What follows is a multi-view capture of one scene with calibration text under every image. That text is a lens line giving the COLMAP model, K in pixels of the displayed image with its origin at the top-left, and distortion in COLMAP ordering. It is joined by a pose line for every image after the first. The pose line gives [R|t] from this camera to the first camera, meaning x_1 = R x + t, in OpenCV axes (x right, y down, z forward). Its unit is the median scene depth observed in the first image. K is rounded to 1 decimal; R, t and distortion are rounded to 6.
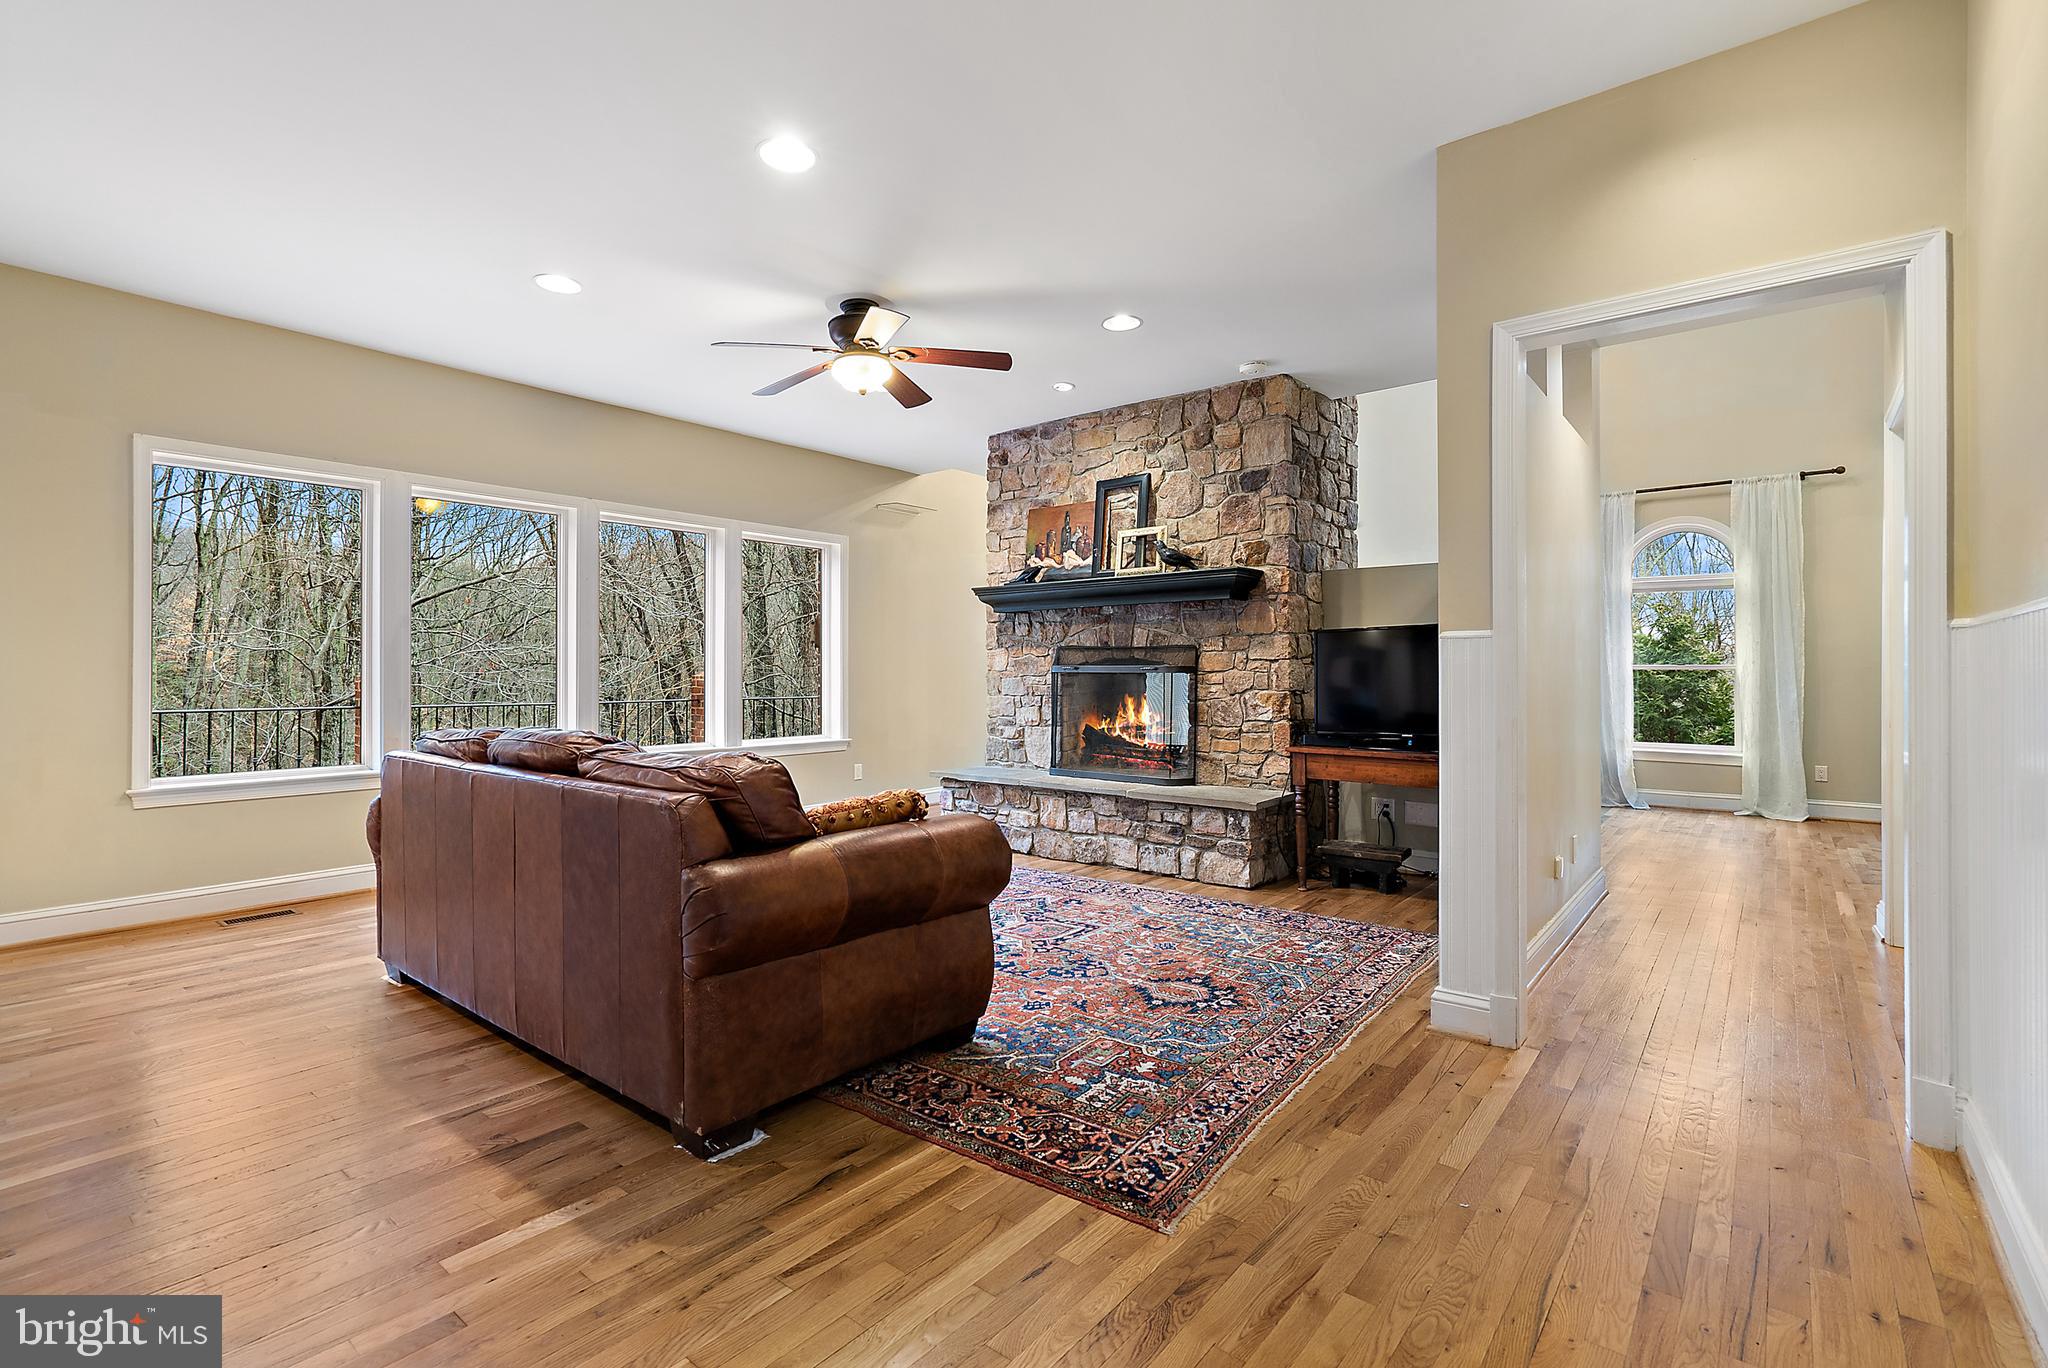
lens RADIAL K [[947.9, 0, 1000.9], [0, 947.9, 672.3], [0, 0, 1]] dist [0.000857, 0.000342]
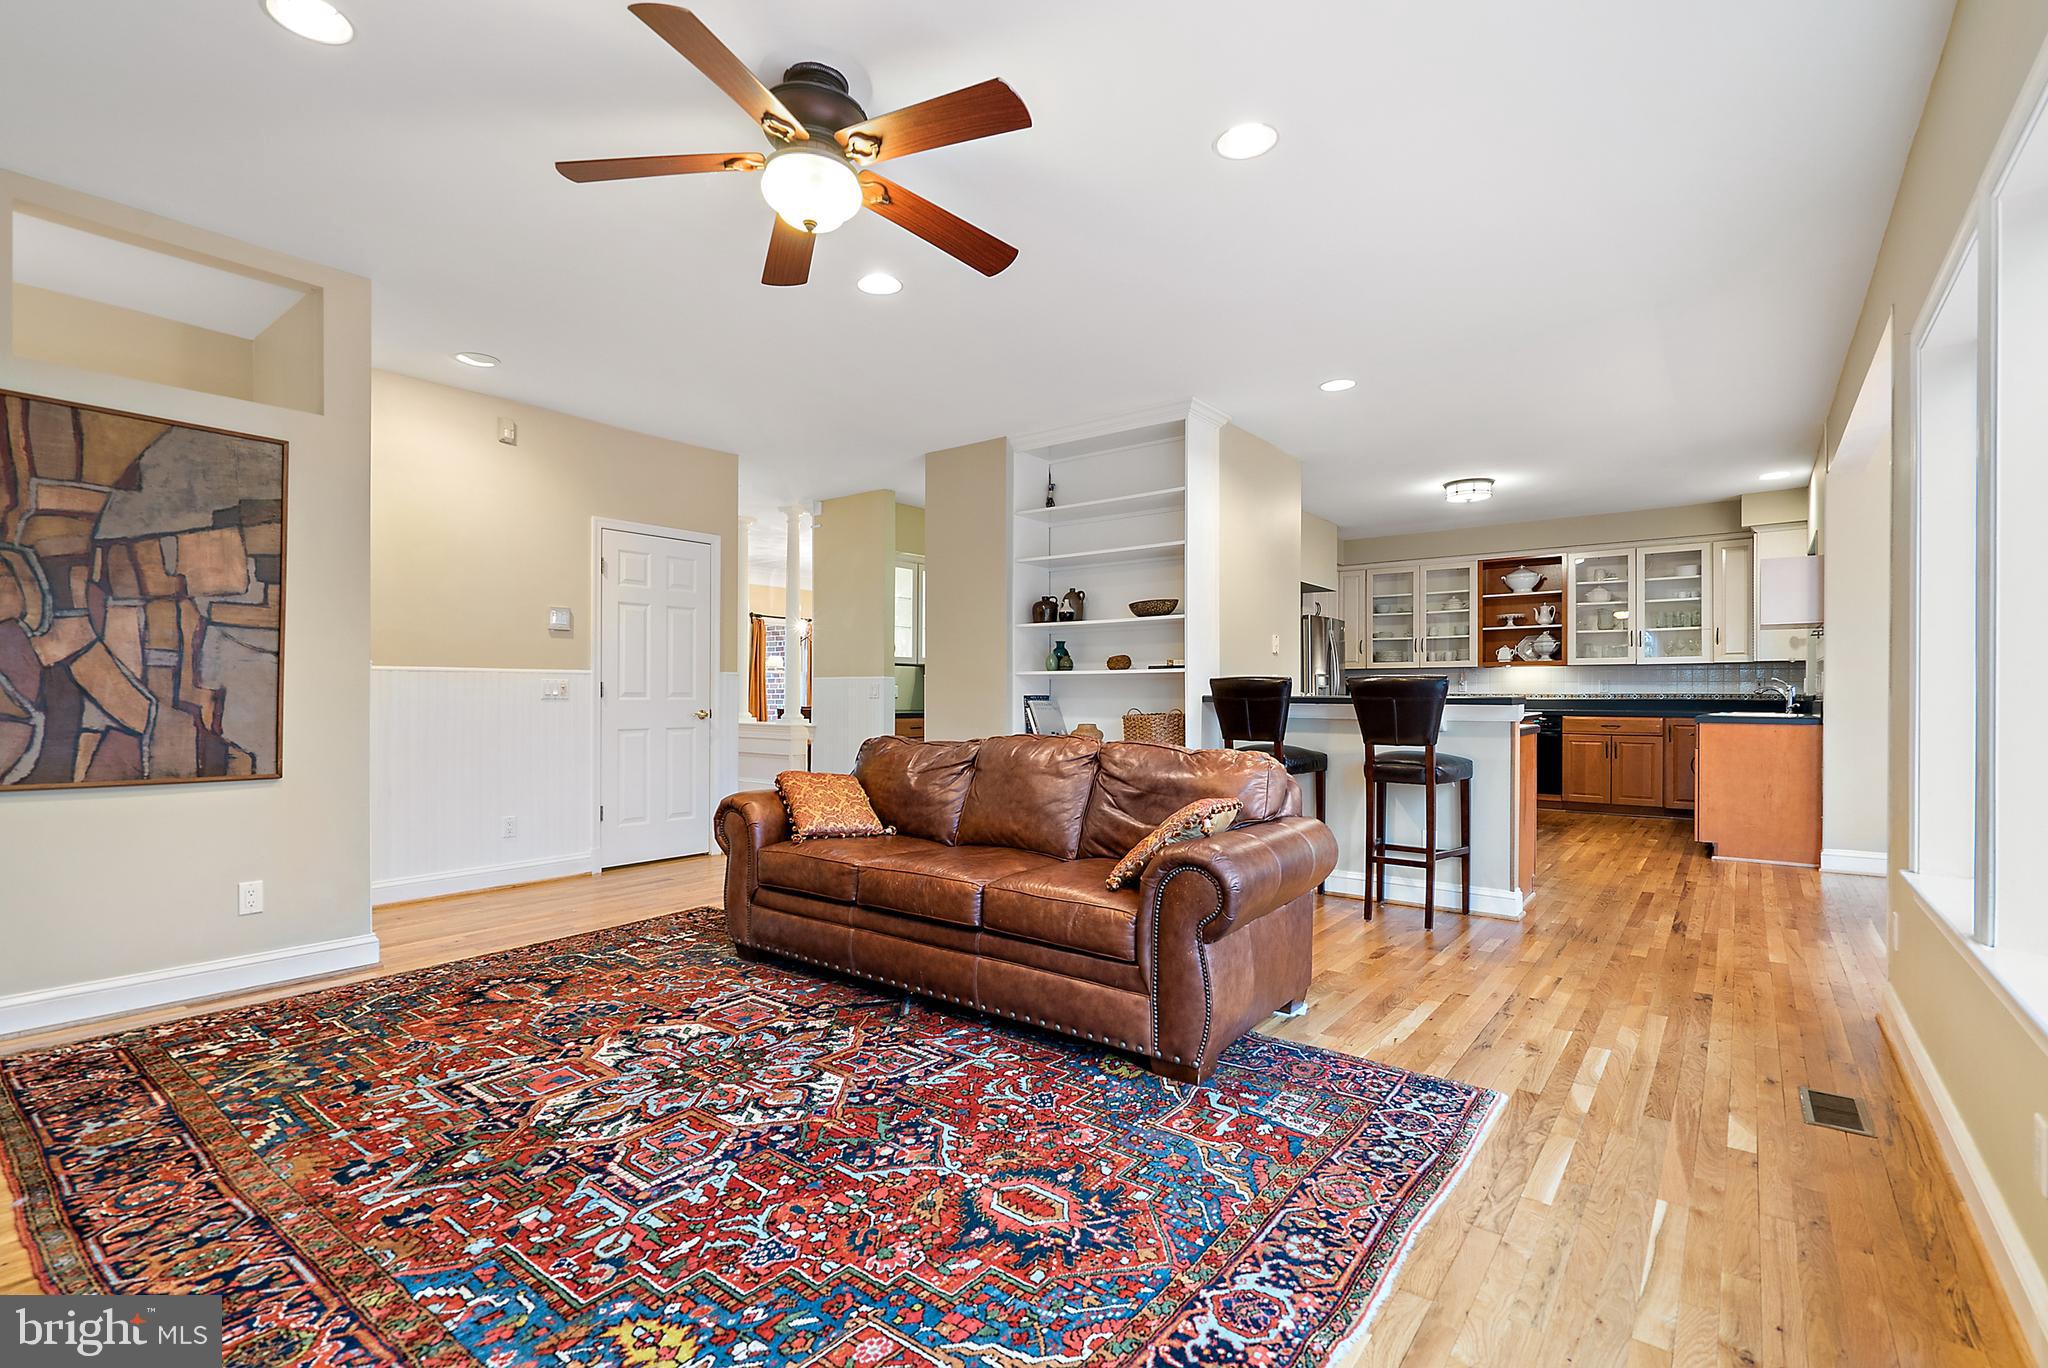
lens RADIAL K [[932.3, 0, 983.8], [0, 932.3, 688.6], [0, 0, 1]] dist [-0.003140, -0.000388]
pose [[-0.999950, -0.004345, -0.009053, -0.193449], [-0.004280, 0.999965, -0.007165, 0.002140], [0.009084, -0.007125, -0.999933, 1.225466]]
